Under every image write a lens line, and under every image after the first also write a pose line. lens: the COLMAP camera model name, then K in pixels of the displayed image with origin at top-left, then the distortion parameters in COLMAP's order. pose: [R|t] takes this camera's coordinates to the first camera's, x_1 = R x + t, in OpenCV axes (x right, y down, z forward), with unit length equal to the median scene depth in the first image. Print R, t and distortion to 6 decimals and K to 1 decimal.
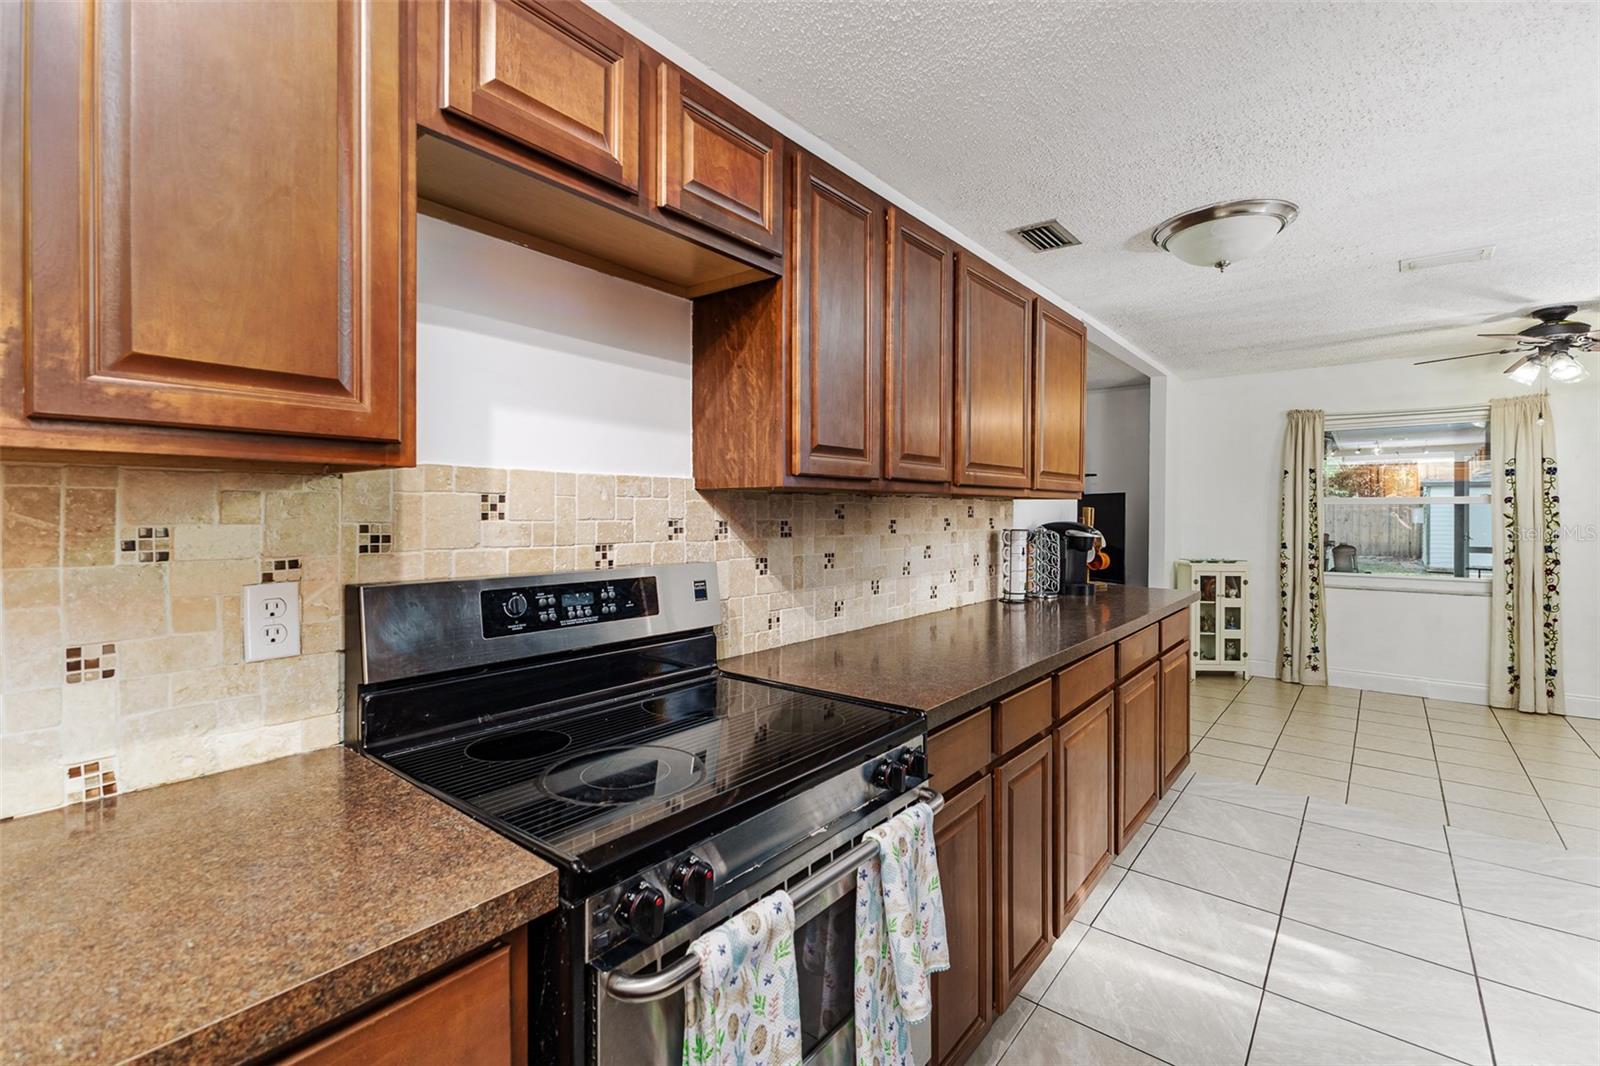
lens RADIAL K [[713.7, 0, 807.5], [0, 713.7, 522.9], [0, 0, 1]] dist [0.009911, -0.001061]
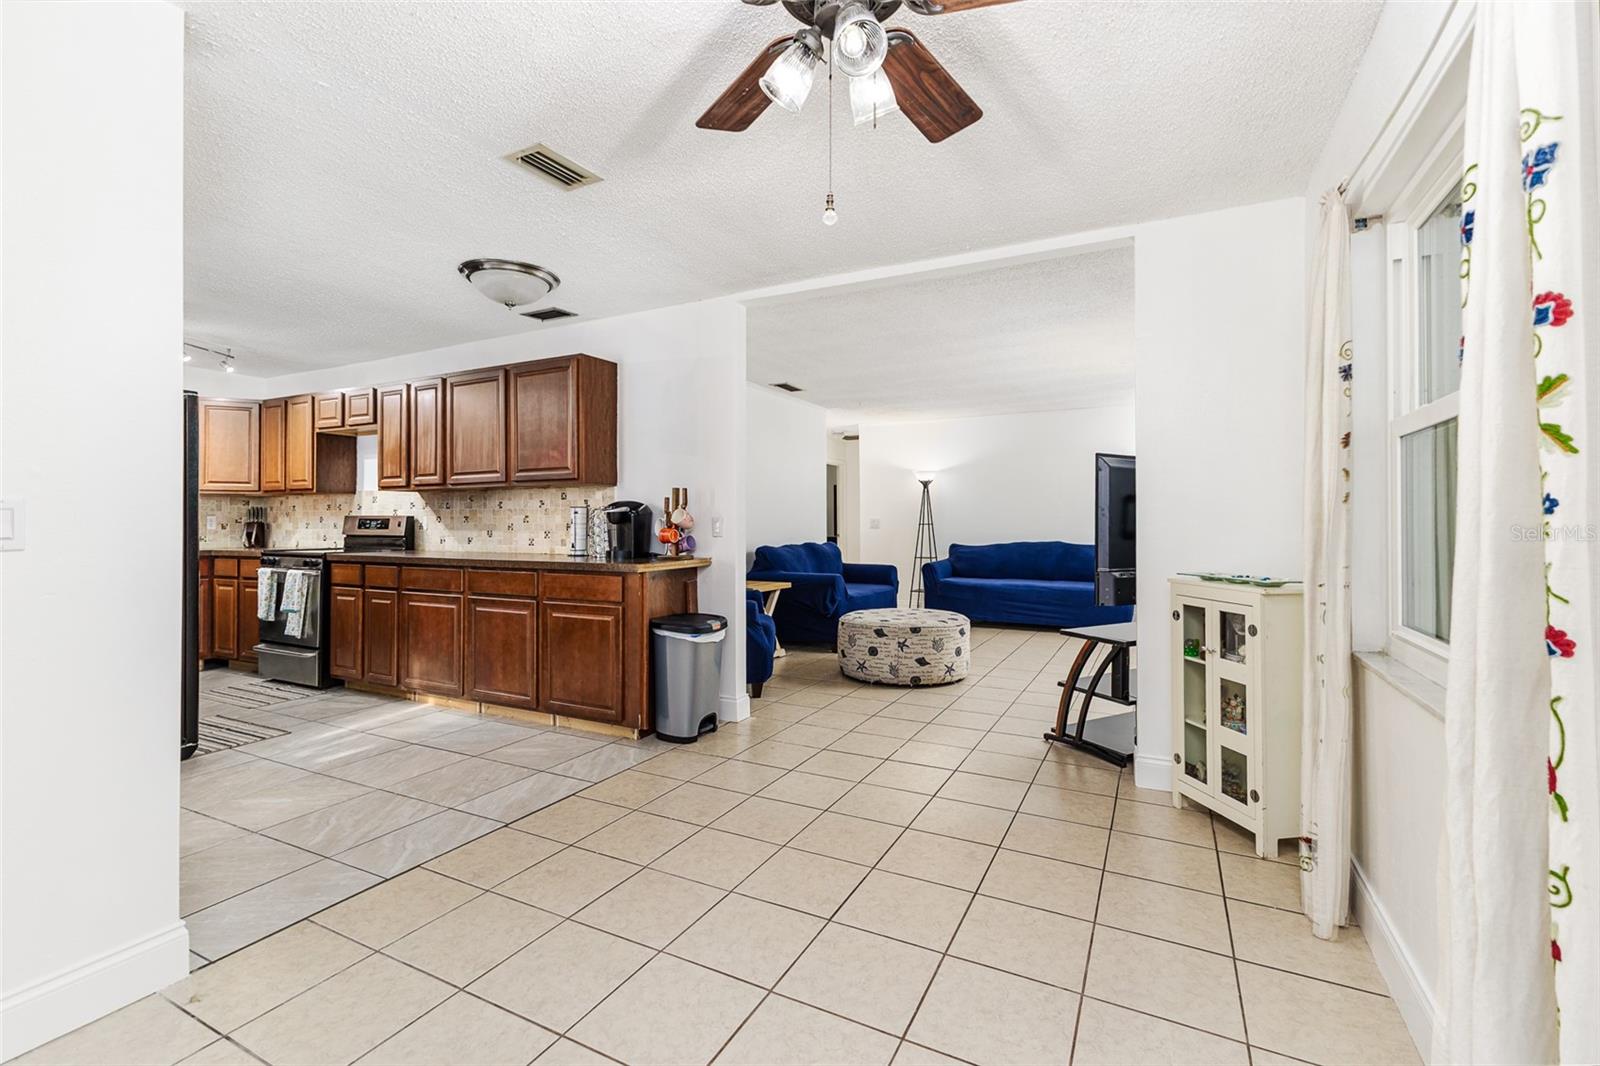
lens RADIAL K [[713.7, 0, 800.8], [0, 713.7, 523.7], [0, 0, 1]] dist [0.009911, -0.001061]
pose [[0.181481, 0.001197, -0.983394, 2.212770], [-0.012895, 0.999916, -0.001163, 0.048095], [0.983310, 0.012891, 0.181482, 1.440626]]
